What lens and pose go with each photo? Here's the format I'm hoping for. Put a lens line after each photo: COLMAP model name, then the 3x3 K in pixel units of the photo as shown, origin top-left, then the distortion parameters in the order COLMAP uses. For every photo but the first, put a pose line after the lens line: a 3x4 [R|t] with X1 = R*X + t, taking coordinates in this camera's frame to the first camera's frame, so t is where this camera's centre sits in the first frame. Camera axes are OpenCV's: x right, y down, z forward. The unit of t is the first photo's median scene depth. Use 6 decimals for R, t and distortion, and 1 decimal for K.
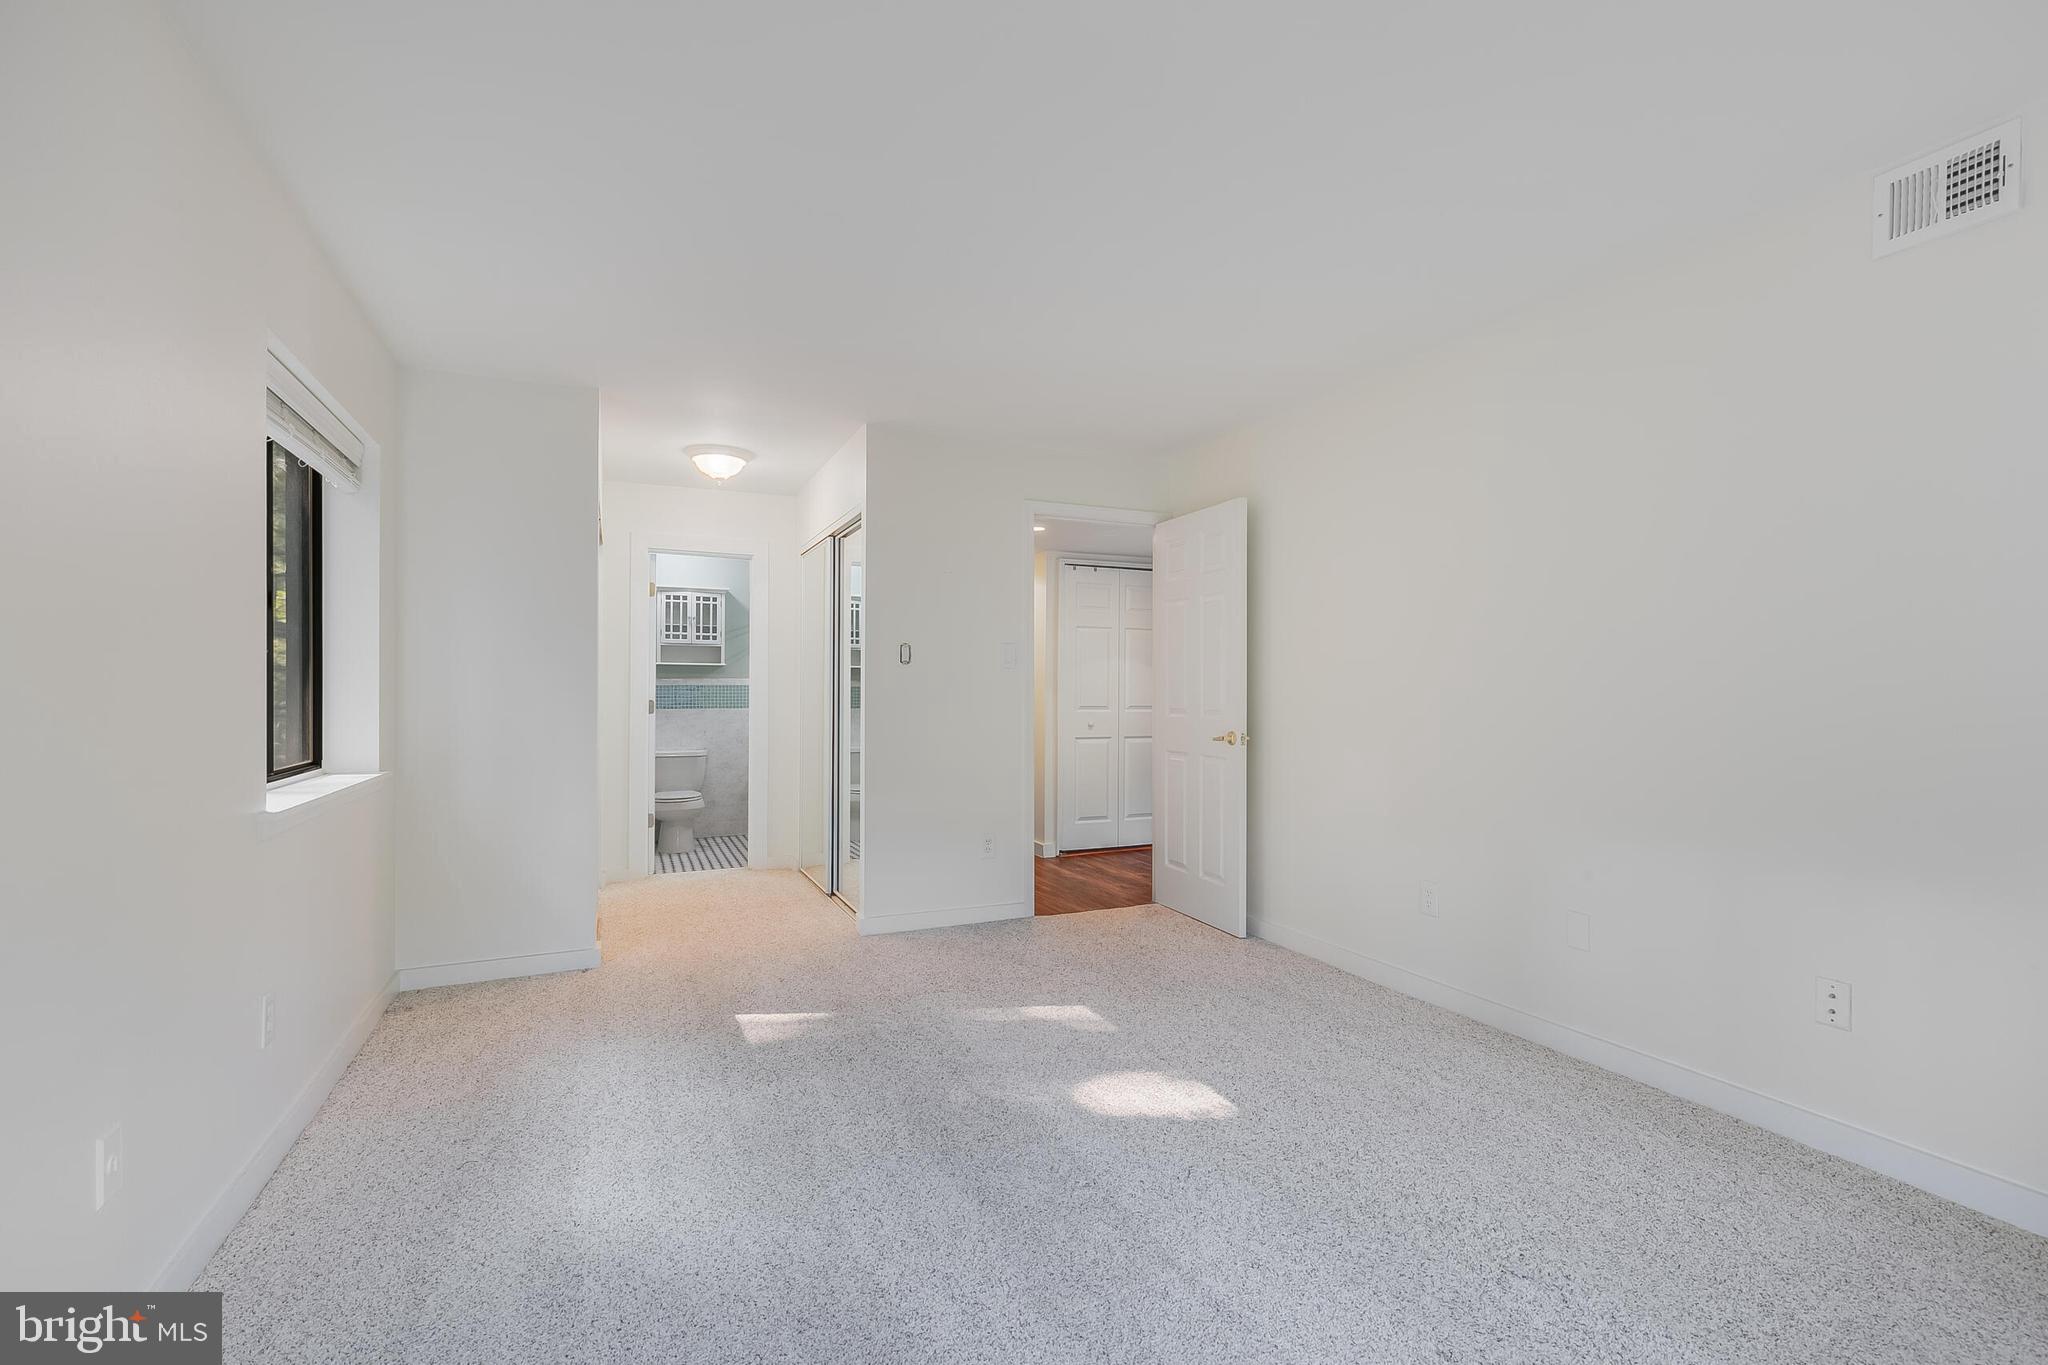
lens RADIAL K [[921.8, 0, 1022.0], [0, 921.8, 690.6], [0, 0, 1]] dist [0.012074, -0.000788]
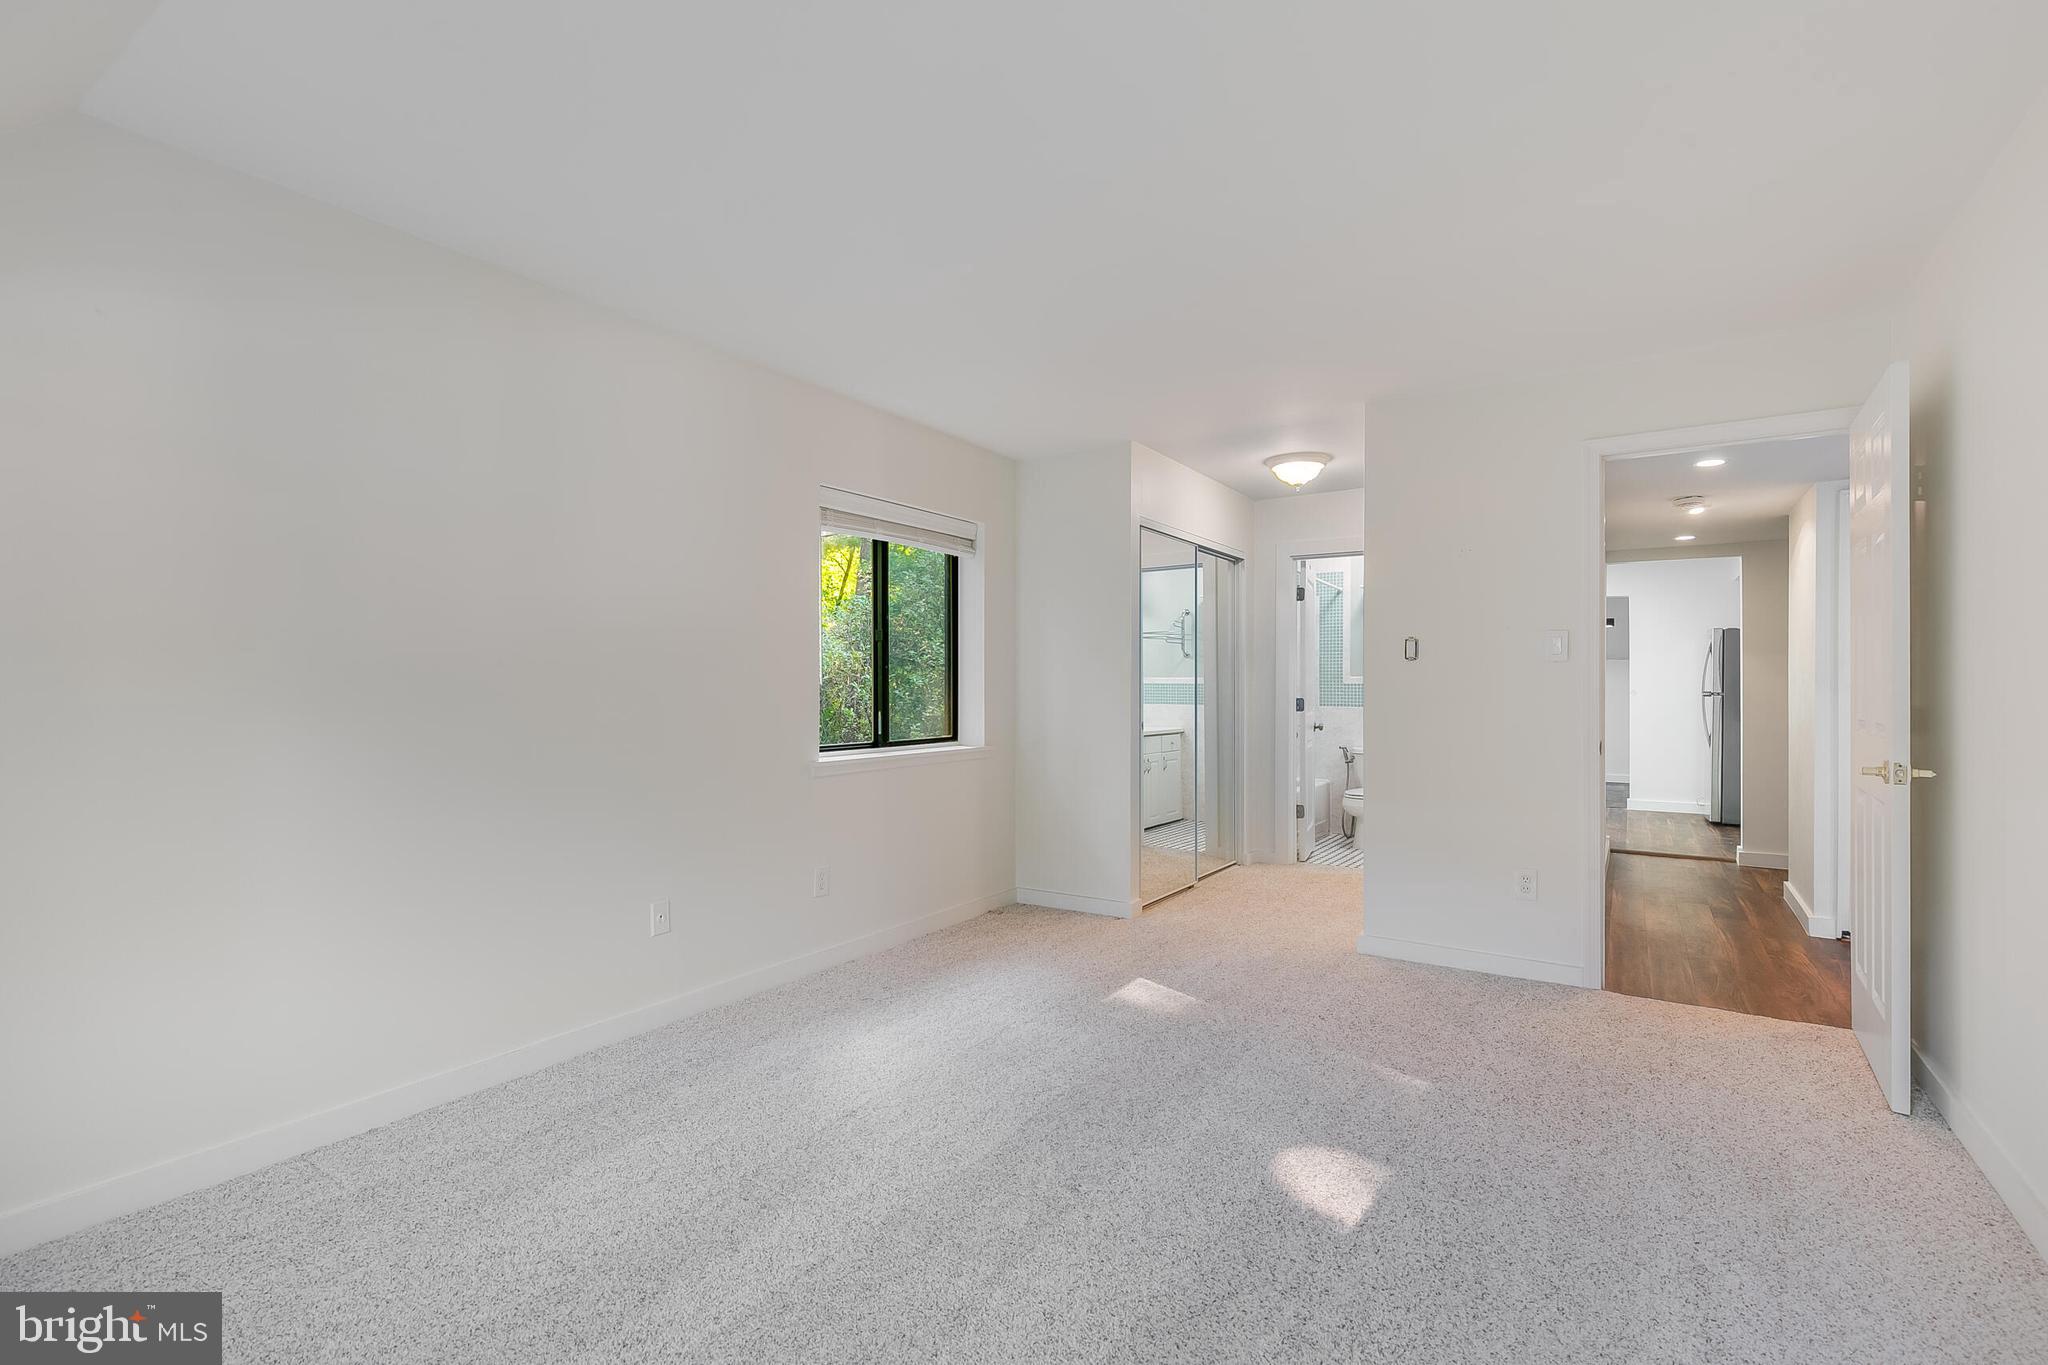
lens RADIAL K [[921.8, 0, 1007.4], [0, 921.8, 678.6], [0, 0, 1]] dist [0.012074, -0.000788]
pose [[0.529328, -0.009326, -0.848366, 0.262319], [0.001158, 0.999947, -0.010270, -0.001870], [0.848416, 0.004454, 0.529311, 0.120850]]
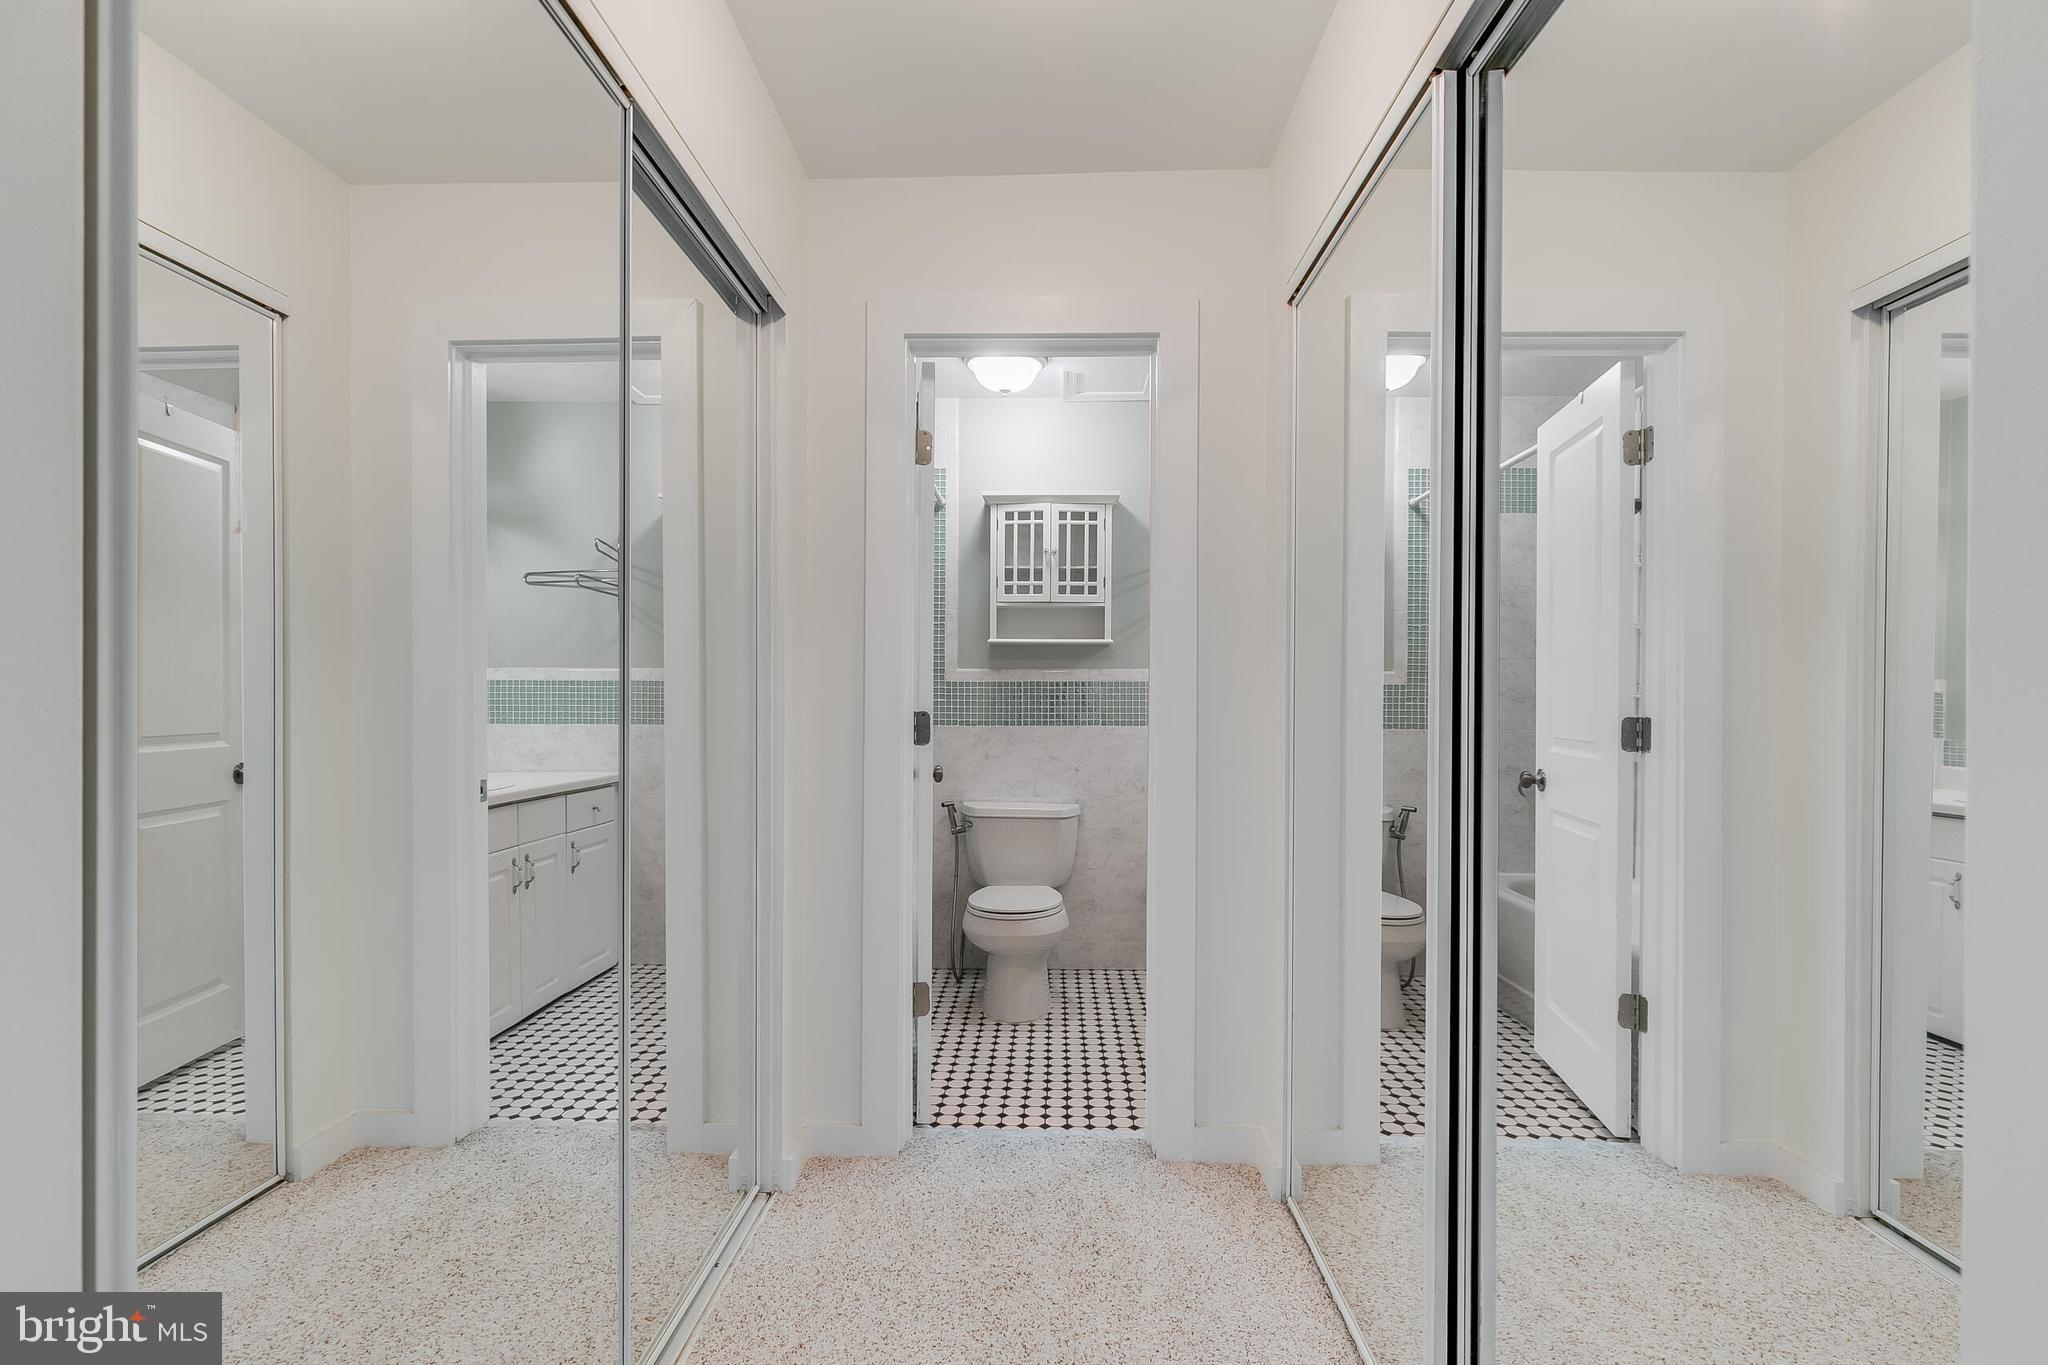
lens RADIAL K [[921.8, 0, 1027.1], [0, 921.8, 697.2], [0, 0, 1]] dist [0.012074, -0.000788]
pose [[0.904880, -0.000670, -0.425665, -0.148277], [0.000475, 1.000000, -0.000564, 0.003523], [0.425666, 0.000308, 0.904881, 0.524265]]
